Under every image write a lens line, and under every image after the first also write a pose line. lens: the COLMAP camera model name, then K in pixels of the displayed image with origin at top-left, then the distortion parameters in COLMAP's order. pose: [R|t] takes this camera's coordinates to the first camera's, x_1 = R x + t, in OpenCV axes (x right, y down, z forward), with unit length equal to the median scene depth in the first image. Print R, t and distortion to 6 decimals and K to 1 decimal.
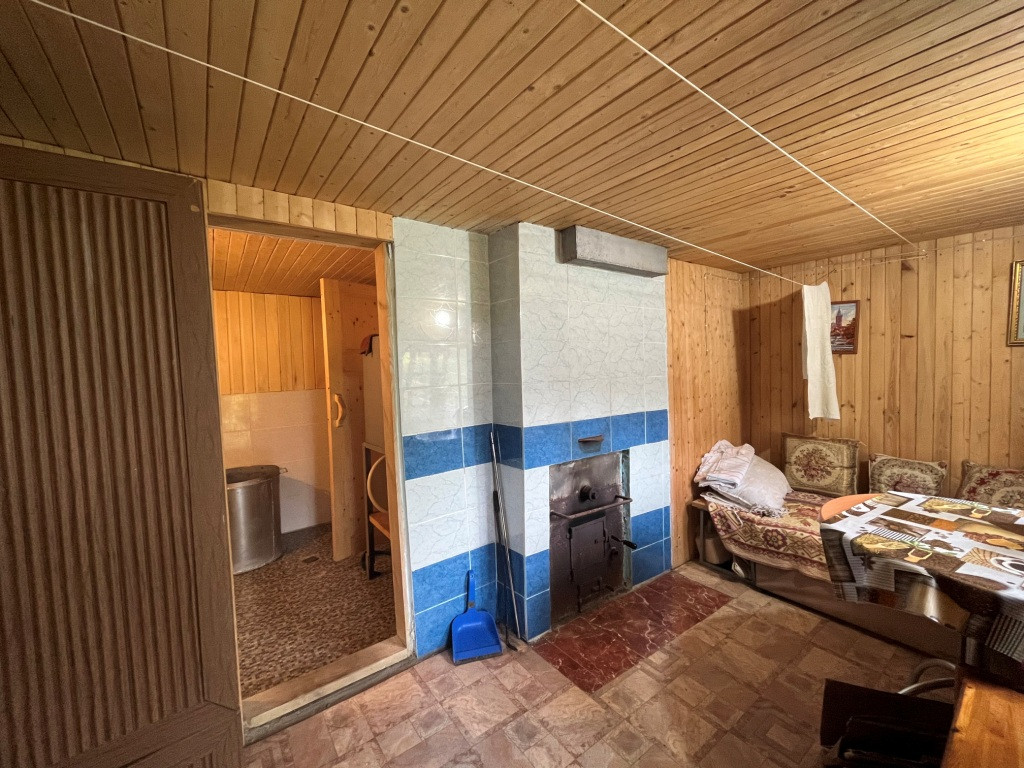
lens RADIAL K [[416.3, 0, 514.6], [0, 416.3, 386.7], [0, 0, 1]] dist [-0.003840, -0.000576]
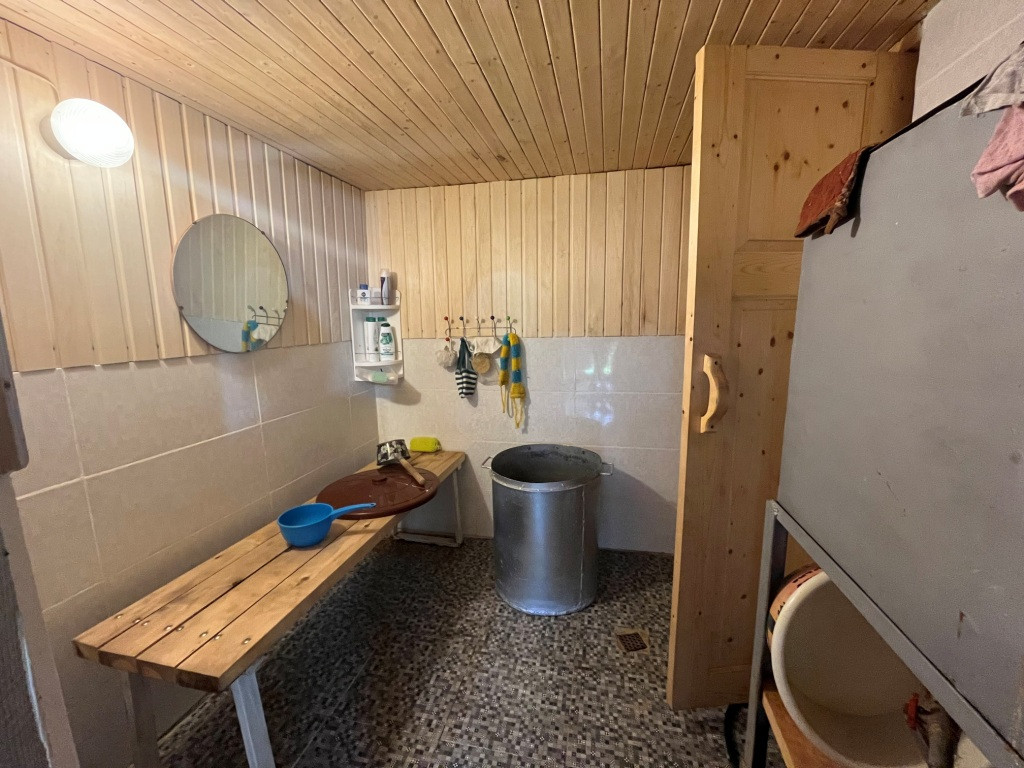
lens RADIAL K [[416.3, 0, 512.3], [0, 416.3, 378.8], [0, 0, 1]] dist [-0.003840, -0.000576]
pose [[0.656390, 0.130143, -0.743112, -0.239081], [-0.039133, 0.989556, 0.138737, -0.007907], [0.753406, -0.061985, 0.654627, 0.564002]]
